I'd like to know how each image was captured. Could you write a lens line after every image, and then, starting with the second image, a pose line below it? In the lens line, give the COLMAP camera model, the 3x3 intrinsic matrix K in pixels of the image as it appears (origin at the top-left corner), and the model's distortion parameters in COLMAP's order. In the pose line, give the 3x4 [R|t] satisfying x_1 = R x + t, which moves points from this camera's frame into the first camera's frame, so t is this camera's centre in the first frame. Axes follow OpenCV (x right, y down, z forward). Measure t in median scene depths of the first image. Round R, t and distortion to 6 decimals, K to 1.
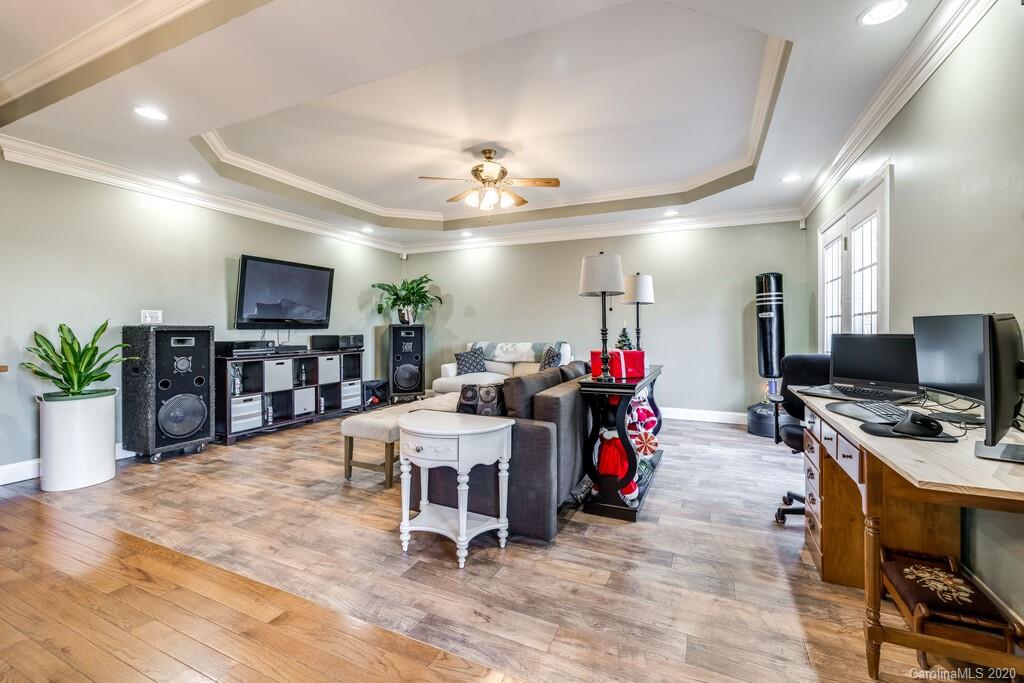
lens RADIAL K [[430.4, 0, 512.3], [0, 430.4, 335.2], [0, 0, 1]] dist [0.000253, -0.000080]
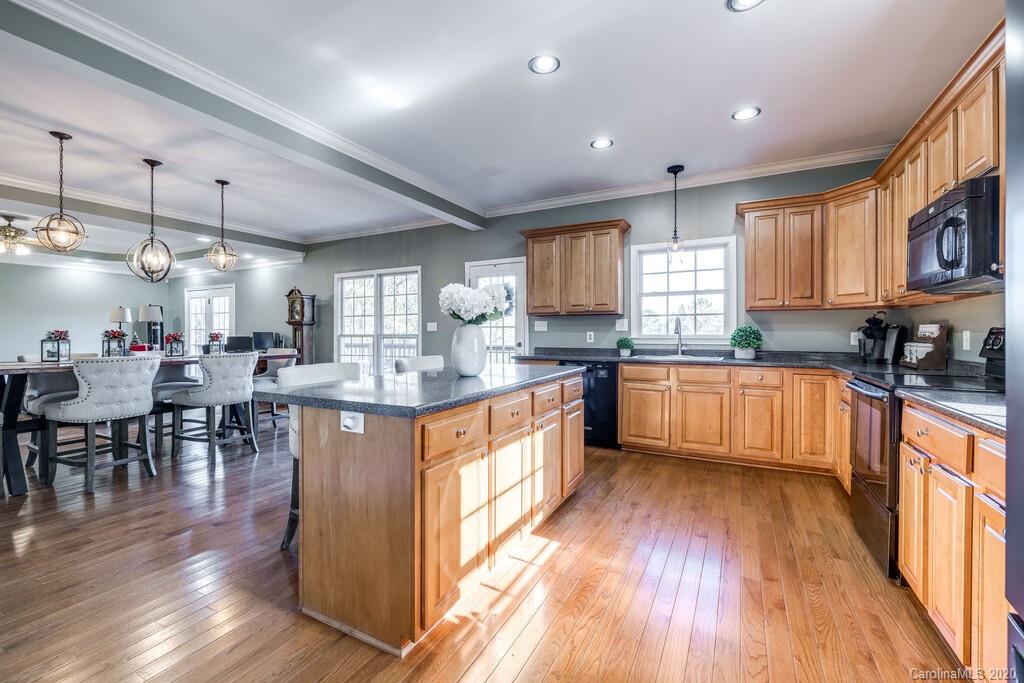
lens RADIAL K [[430.4, 0, 512.3], [0, 430.4, 335.2], [0, 0, 1]] dist [0.000253, -0.000080]
pose [[0.062096, -0.002276, 0.998068, -1.257985], [0.013896, 0.999902, 0.001415, 0.005688], [-0.997973, 0.013781, 0.062122, -0.714200]]
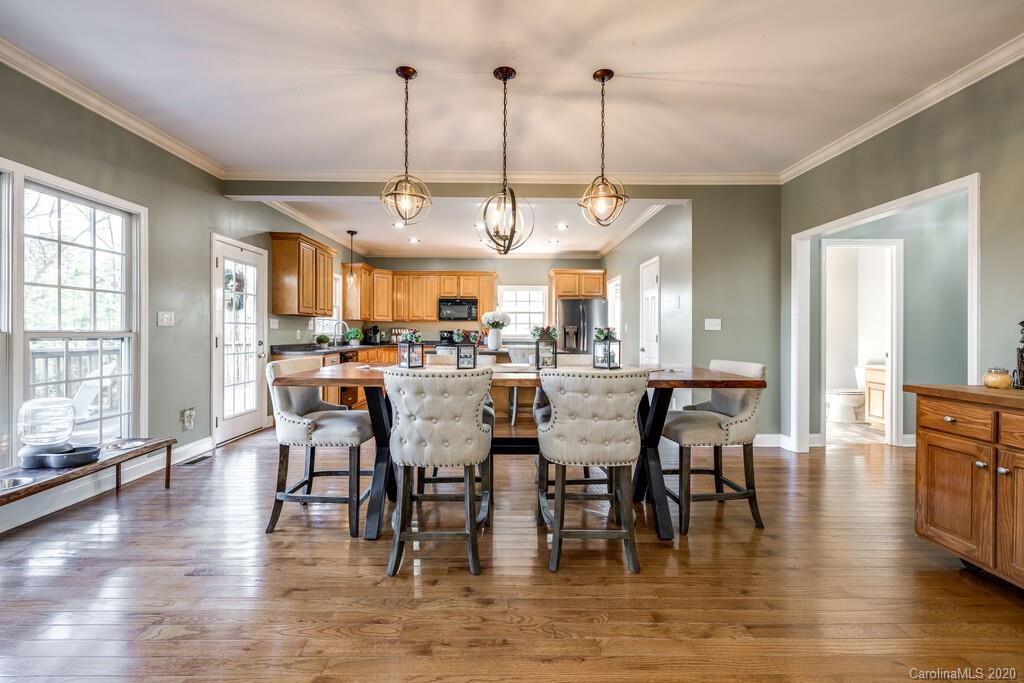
lens RADIAL K [[430.4, 0, 512.3], [0, 430.4, 335.2], [0, 0, 1]] dist [0.000253, -0.000080]
pose [[-0.905687, -0.001785, -0.423944, -0.180930], [-0.009958, 0.999805, 0.017064, -0.012194], [0.423831, 0.019676, -0.905528, 0.617605]]
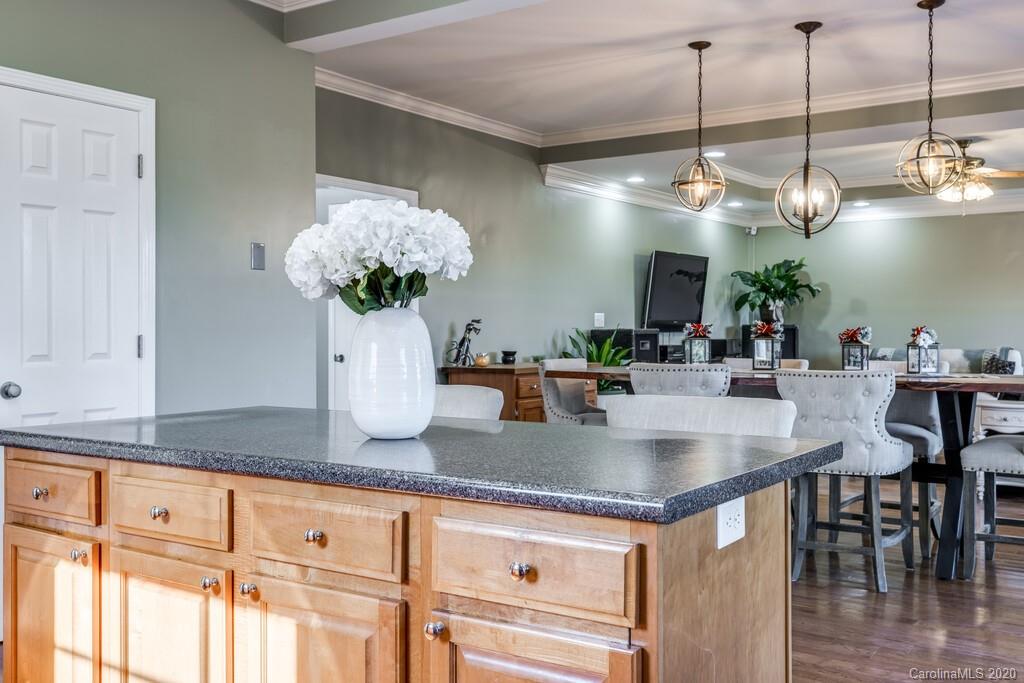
lens RADIAL K [[993.6, 0, 509.3], [0, 993.6, 322.6], [0, 0, 1]] dist [-0.039378, -0.002735]
pose [[0.983366, -0.004698, -0.181575, -0.556480], [0.000530, 0.999735, -0.022996, 0.013483], [0.181635, 0.022518, 0.983108, -1.104812]]
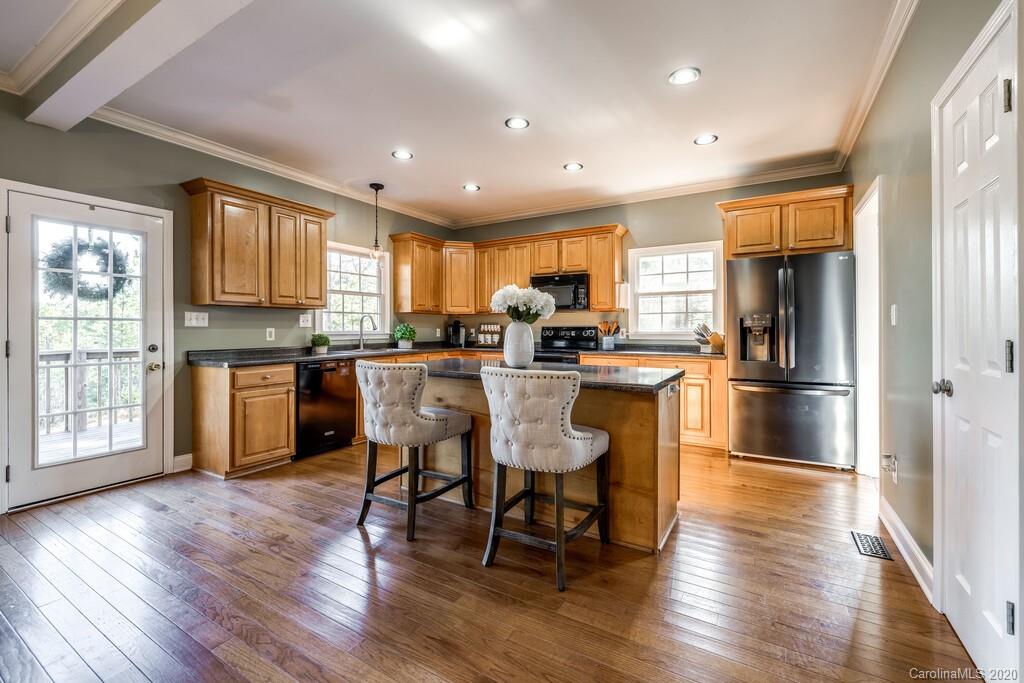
lens RADIAL K [[433.4, 0, 512.6], [0, 433.4, 328.1], [0, 0, 1]] dist [0.000589, -0.000221]
pose [[-0.993427, 0.003507, 0.114416, -0.767040], [0.004975, 0.999909, 0.012550, -0.007276], [-0.114362, 0.013036, -0.993354, 0.014984]]
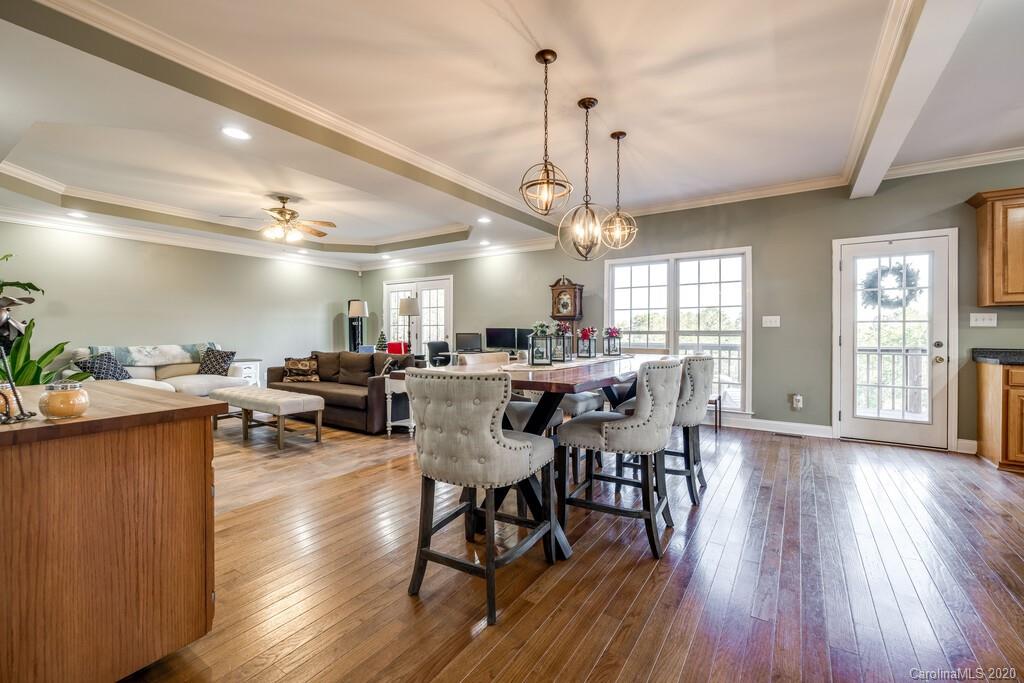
lens RADIAL K [[430.4, 0, 512.3], [0, 430.4, 335.2], [0, 0, 1]] dist [0.000253, -0.000080]
pose [[0.155996, -0.006683, 0.987735, -1.104237], [0.011716, 0.999919, 0.004915, -0.000842], [-0.987688, 0.010806, 0.156062, 0.089861]]
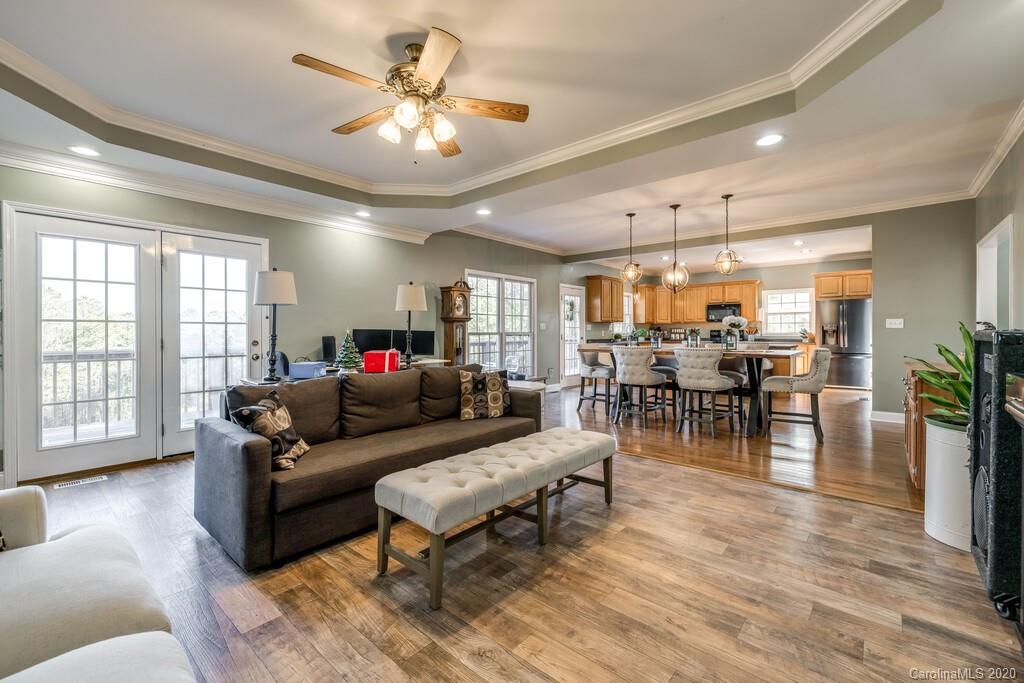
lens RADIAL K [[430.4, 0, 512.3], [0, 430.4, 335.2], [0, 0, 1]] dist [0.000253, -0.000080]
pose [[-0.959322, 0.001376, 0.282311, -0.321457], [0.007398, 0.999767, 0.020268, -0.023398], [-0.282218, 0.021532, -0.959109, 1.374338]]
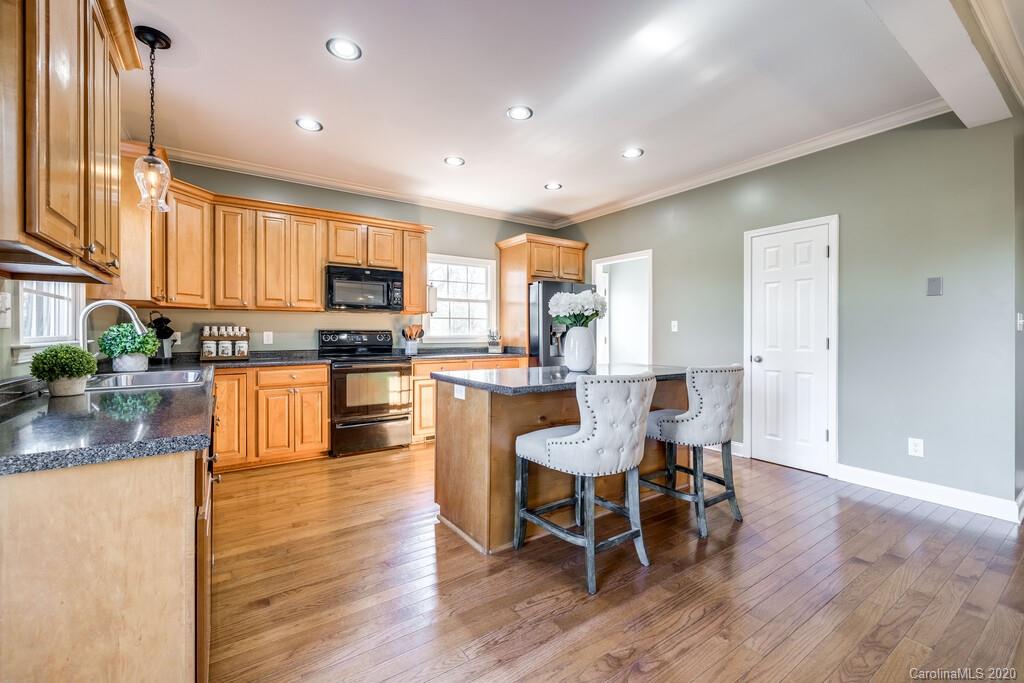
lens RADIAL K [[433.4, 0, 512.6], [0, 433.4, 328.1], [0, 0, 1]] dist [0.000589, -0.000221]
pose [[-0.525666, -0.005137, -0.850676, -0.096816], [-0.013767, 0.999902, 0.002469, -0.007480], [0.850580, 0.013009, -0.525685, -0.364896]]
